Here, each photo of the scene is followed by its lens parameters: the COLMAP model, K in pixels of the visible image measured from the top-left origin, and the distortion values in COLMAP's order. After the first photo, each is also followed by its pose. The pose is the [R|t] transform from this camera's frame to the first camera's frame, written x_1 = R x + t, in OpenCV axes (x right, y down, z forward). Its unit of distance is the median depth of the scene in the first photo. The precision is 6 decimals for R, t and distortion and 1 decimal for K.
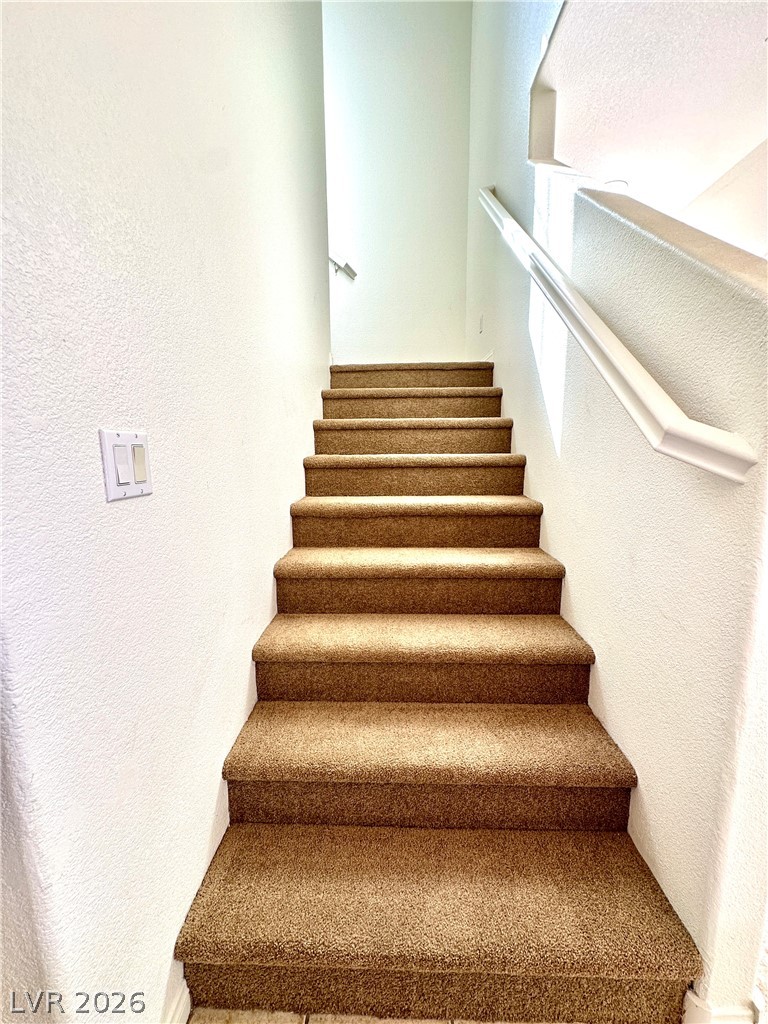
lens RADIAL K [[408.4, 0, 382.7], [0, 408.4, 514.2], [0, 0, 1]] dist [-0.004213, -0.000146]
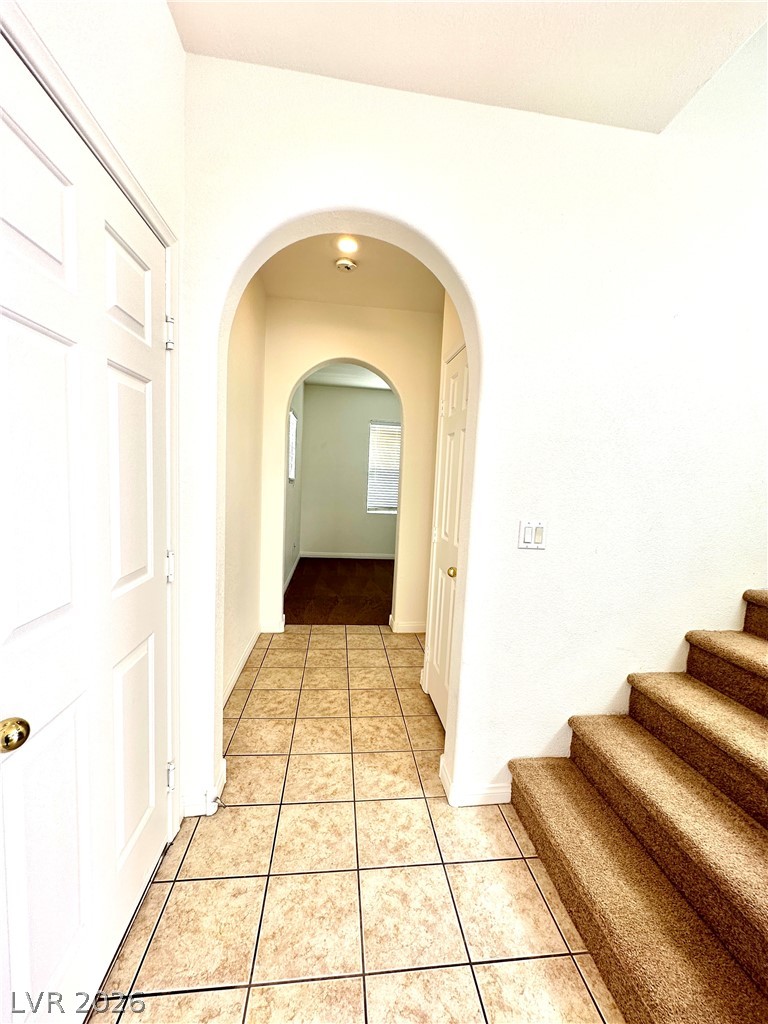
lens RADIAL K [[408.4, 0, 384.8], [0, 408.4, 514.4], [0, 0, 1]] dist [-0.004213, -0.000146]
pose [[0.139675, 0.103030, -0.984823, 0.880887], [-0.208135, 0.975407, 0.072526, -0.128102], [0.968076, 0.194846, 0.157684, -0.133818]]
